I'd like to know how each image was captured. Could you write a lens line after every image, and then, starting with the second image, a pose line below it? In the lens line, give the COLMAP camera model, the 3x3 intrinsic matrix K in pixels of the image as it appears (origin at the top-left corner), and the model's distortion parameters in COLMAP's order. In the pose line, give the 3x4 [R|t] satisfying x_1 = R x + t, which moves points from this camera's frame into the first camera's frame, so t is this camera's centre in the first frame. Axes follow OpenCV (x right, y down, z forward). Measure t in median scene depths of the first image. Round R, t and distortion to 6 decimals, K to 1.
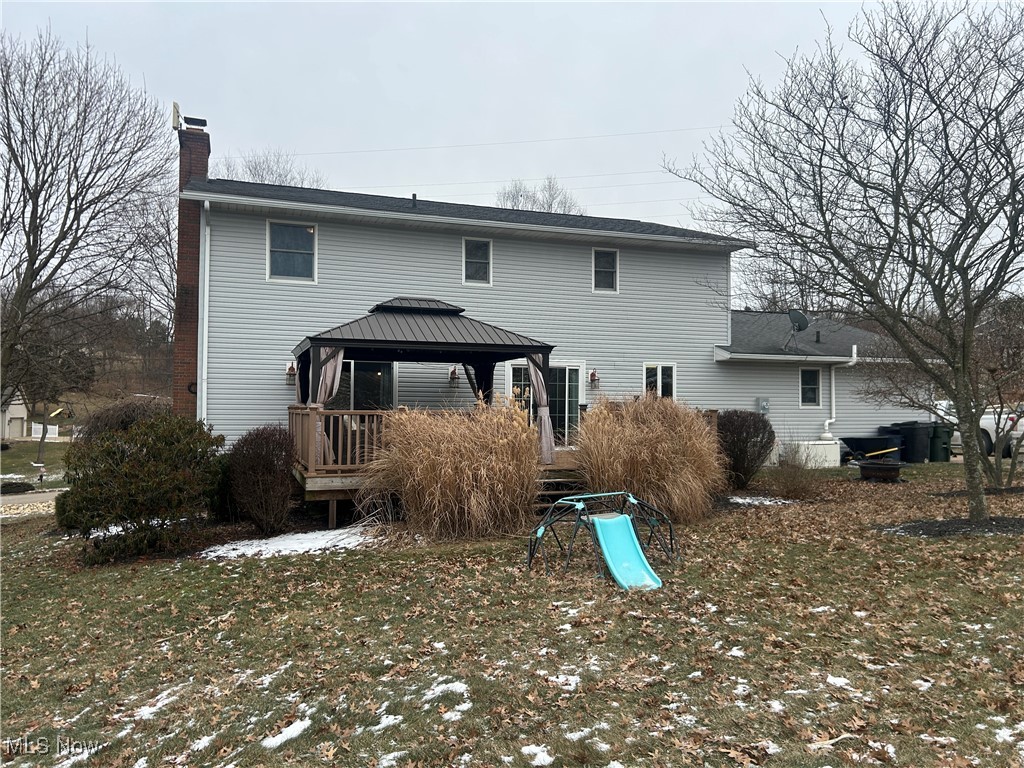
lens RADIAL K [[749.2, 0, 512.0], [0, 749.2, 384.0], [0, 0, 1]] dist [0.005022, 0.001305]
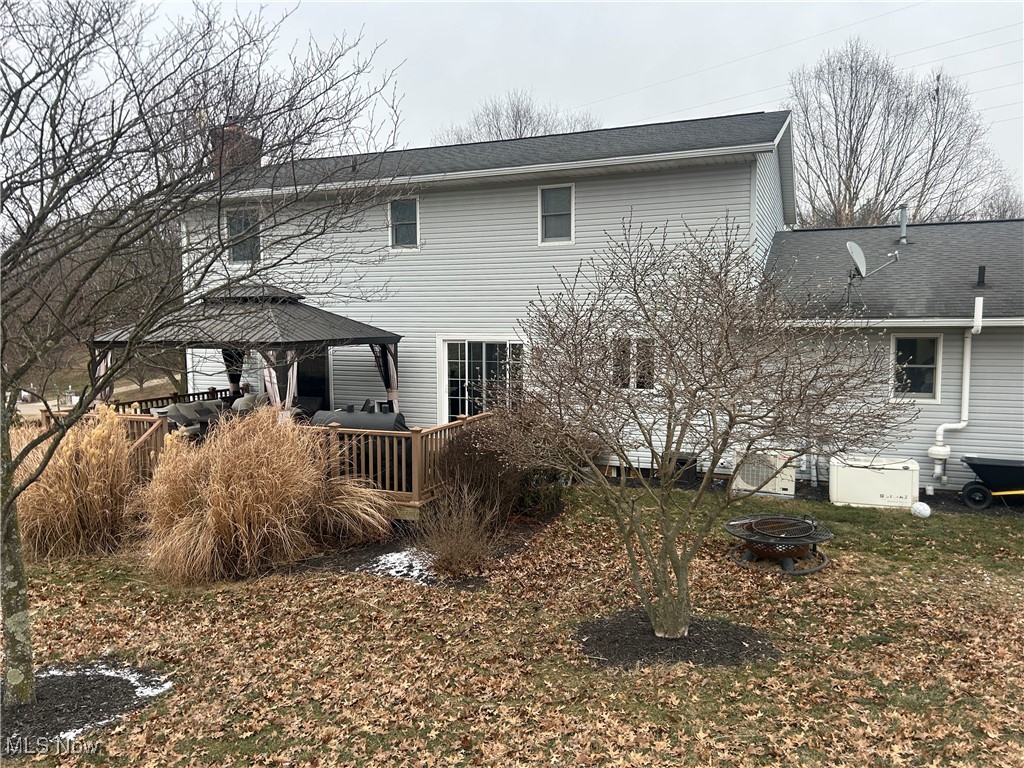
lens RADIAL K [[749.2, 0, 512.0], [0, 749.2, 384.0], [0, 0, 1]] dist [0.005022, 0.001305]
pose [[0.748729, 0.026706, -0.662338, 0.632691], [0.016259, 0.998148, 0.058626, -0.024139], [0.662677, -0.054664, 0.746908, 0.415066]]
